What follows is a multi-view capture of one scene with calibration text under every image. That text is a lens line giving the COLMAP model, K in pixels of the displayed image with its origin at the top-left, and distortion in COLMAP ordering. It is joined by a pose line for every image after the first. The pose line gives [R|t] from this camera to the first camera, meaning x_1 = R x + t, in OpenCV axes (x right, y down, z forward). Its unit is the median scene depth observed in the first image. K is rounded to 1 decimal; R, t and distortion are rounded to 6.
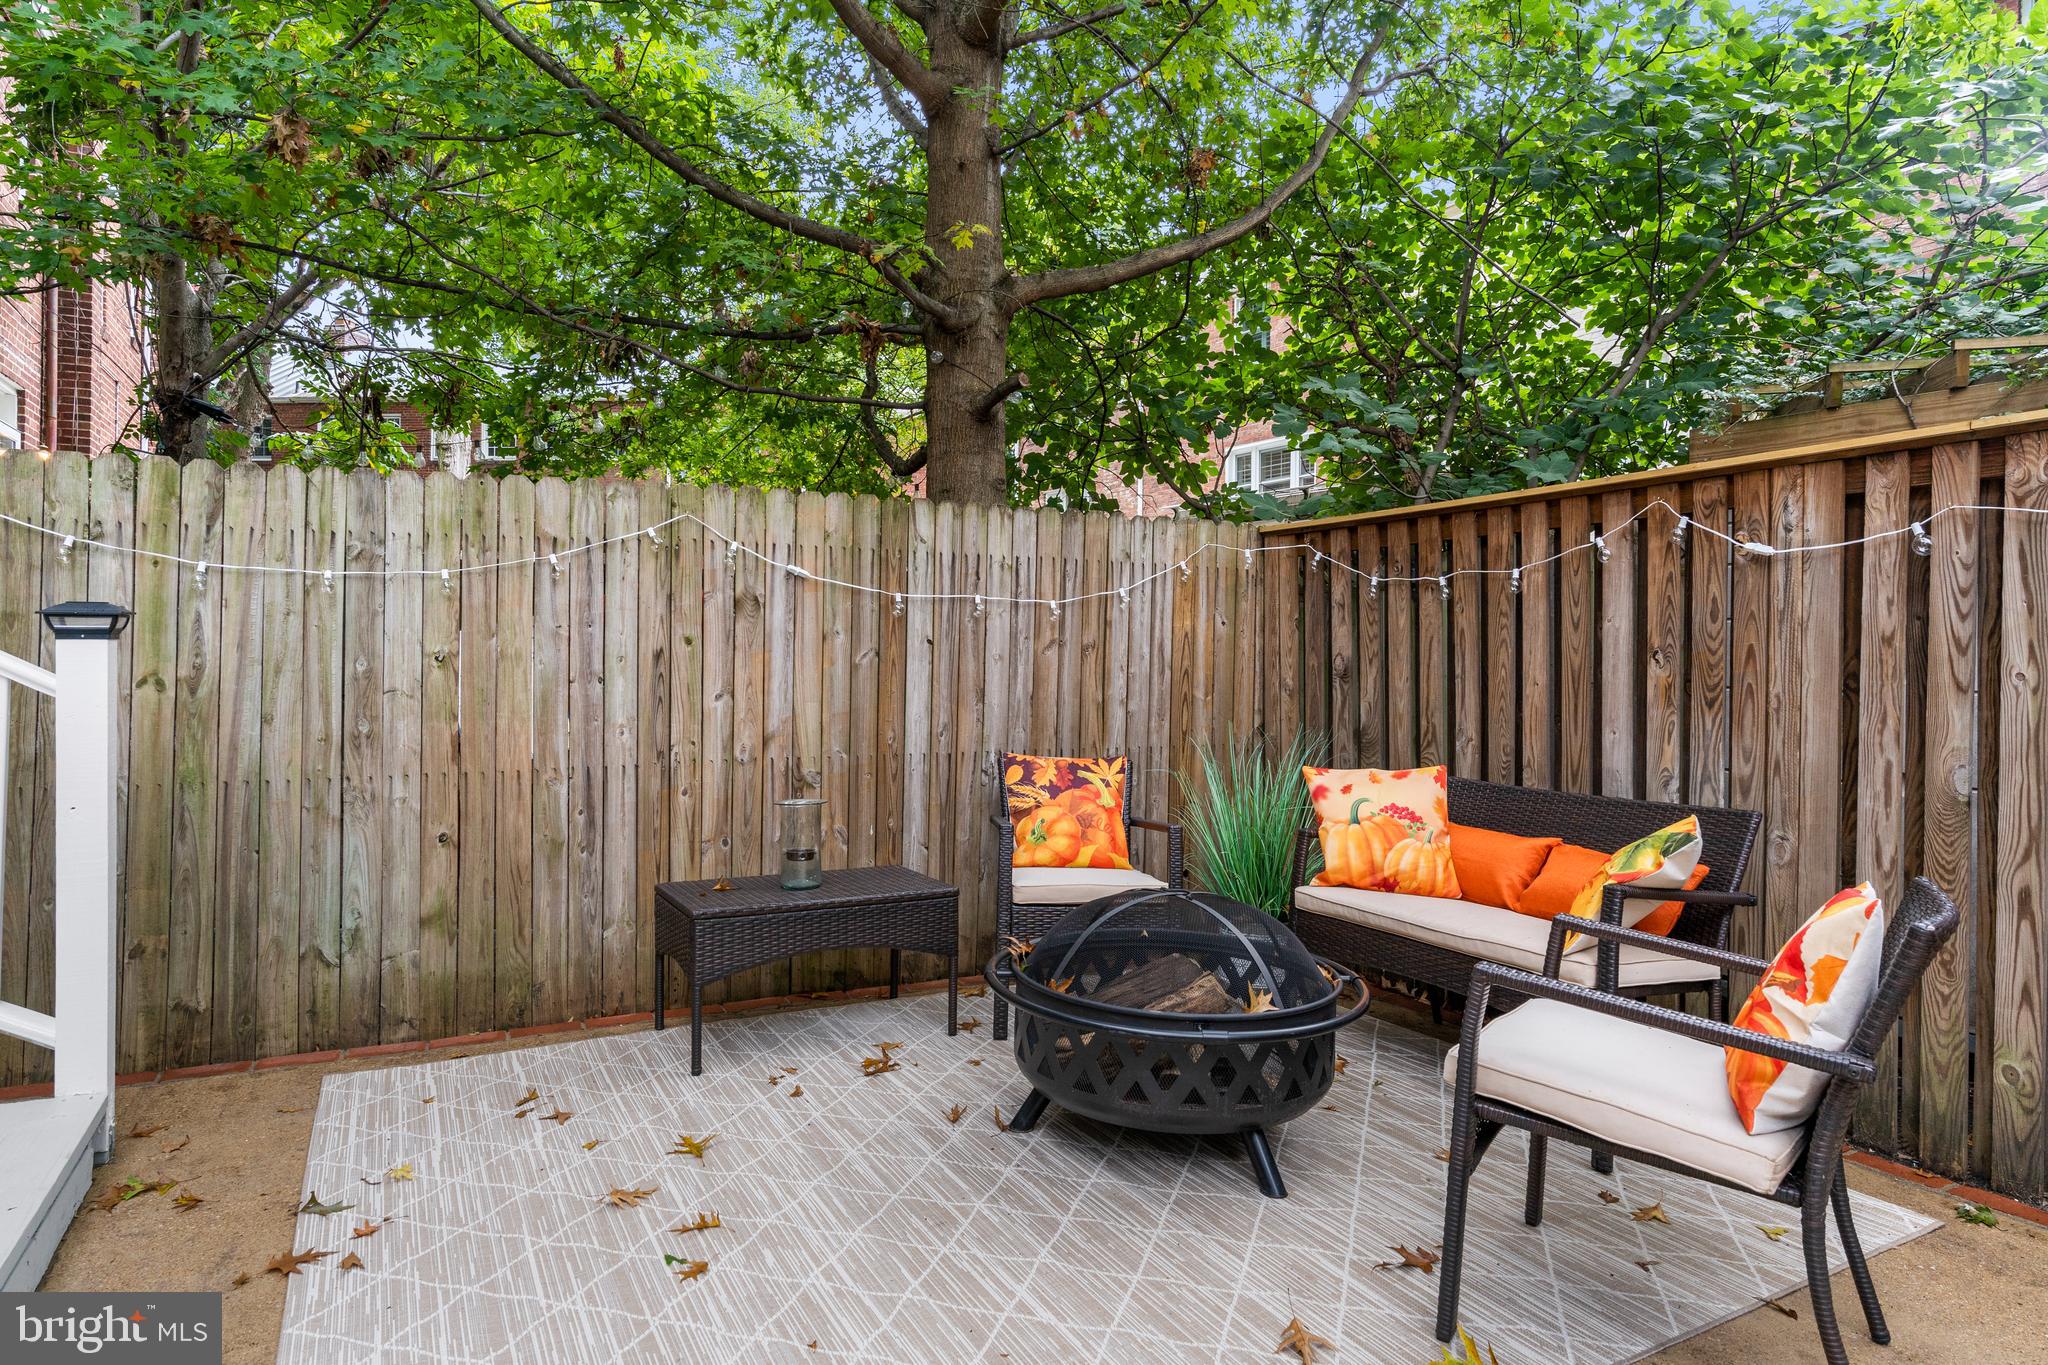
lens RADIAL K [[1177.3, 0, 1010.7], [0, 1177.3, 644.3], [0, 0, 1]] dist [-0.000339, 0.000371]
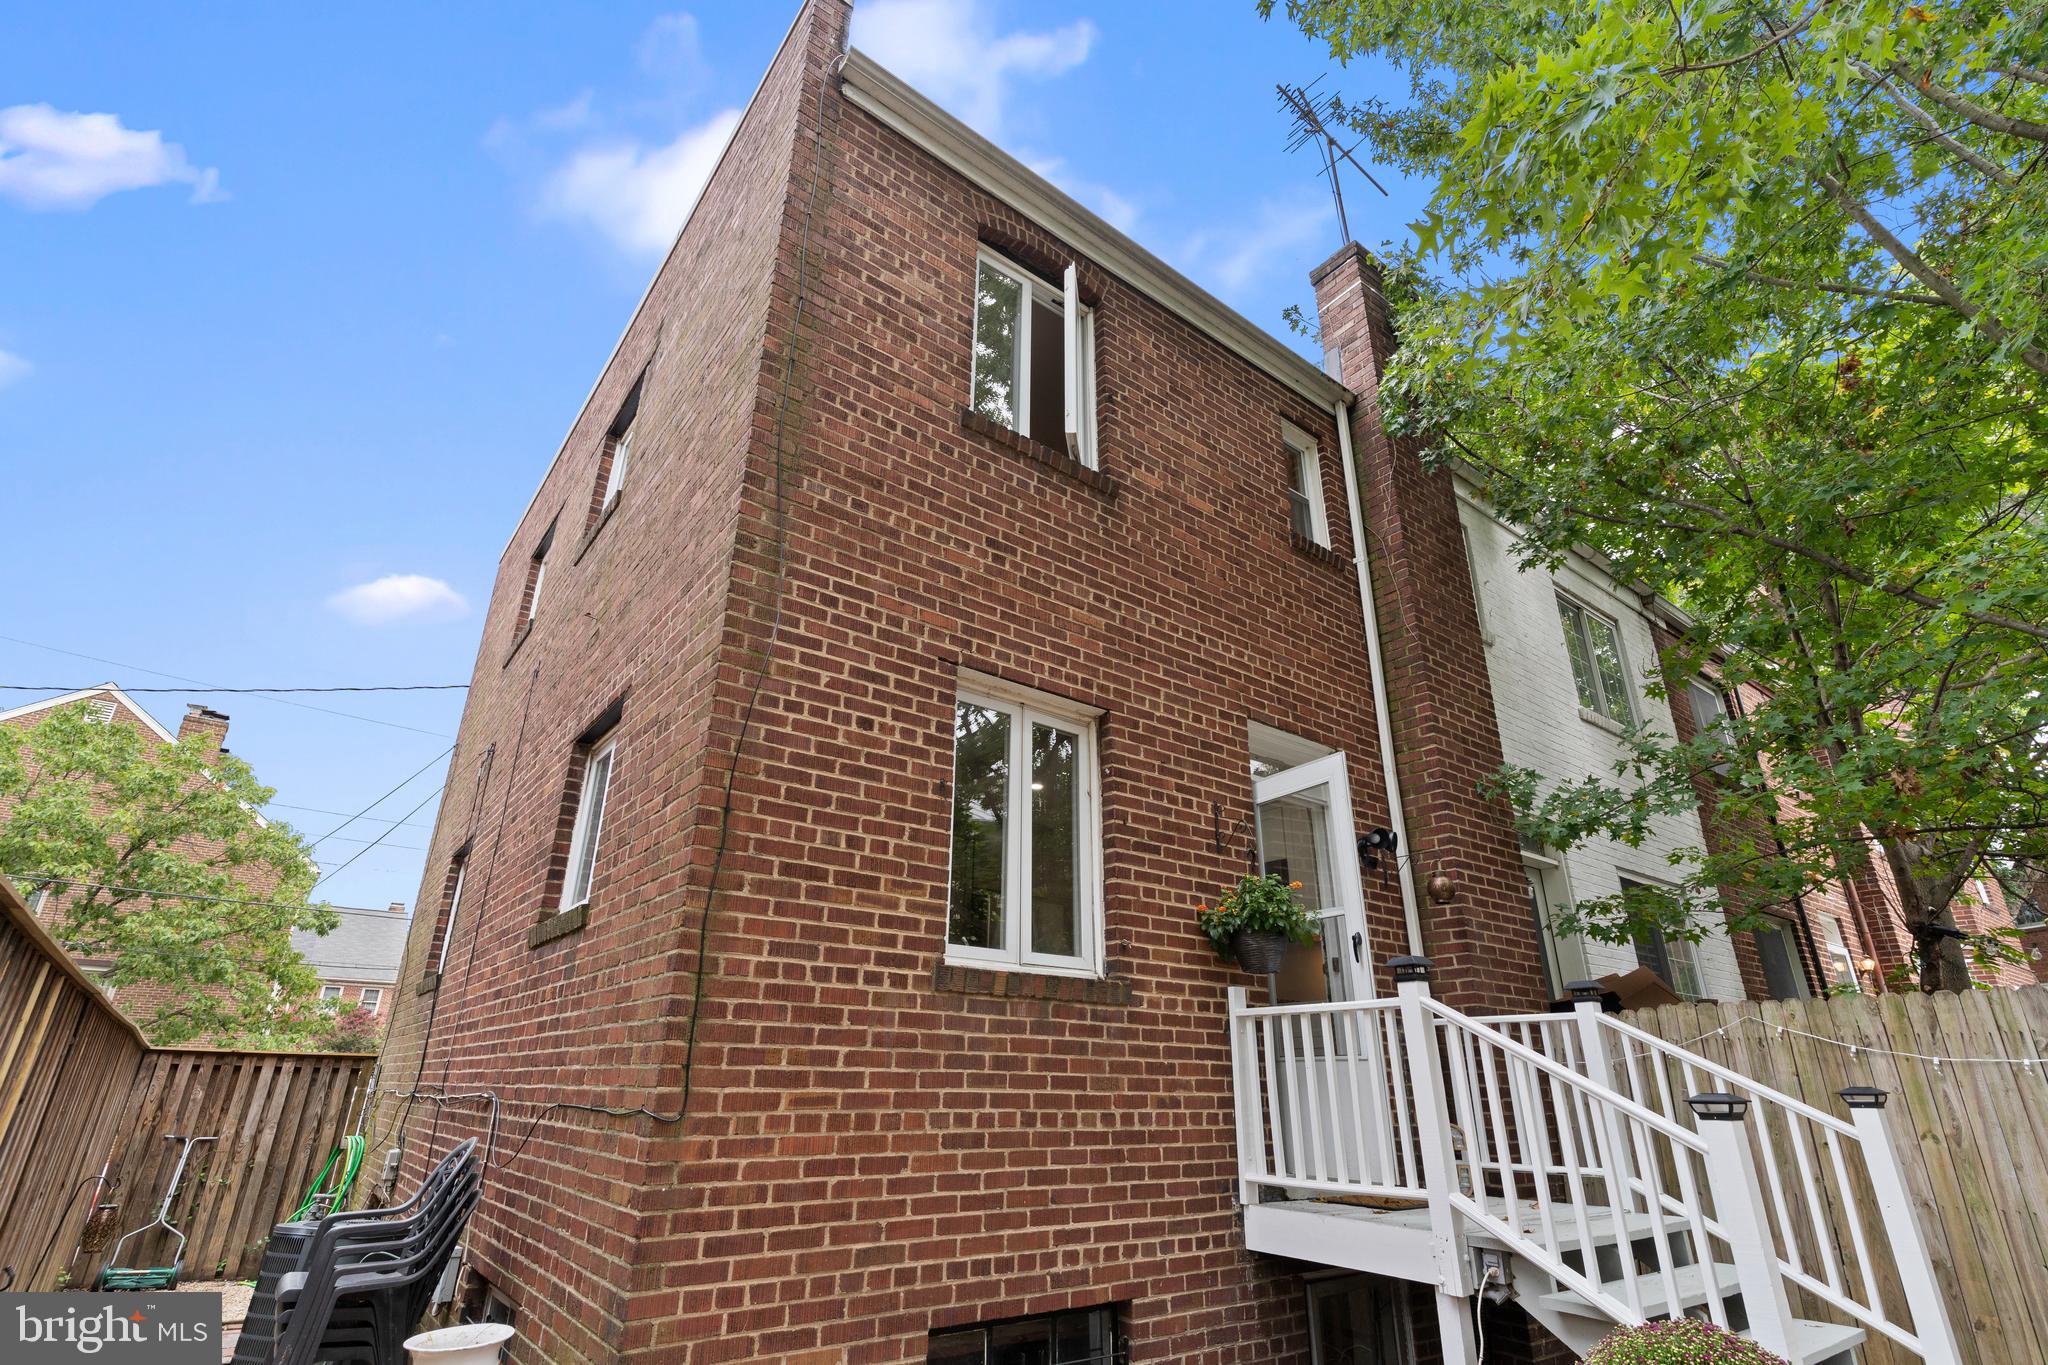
lens RADIAL K [[969.4, 0, 1024.0], [0, 969.4, 682.5], [0, 0, 1]] dist [0.001667, -0.001200]
pose [[0.159724, -0.389951, -0.906877, 0.477640], [-0.011955, 0.917840, -0.396771, 0.001764], [0.987089, 0.074216, 0.141939, -0.430425]]
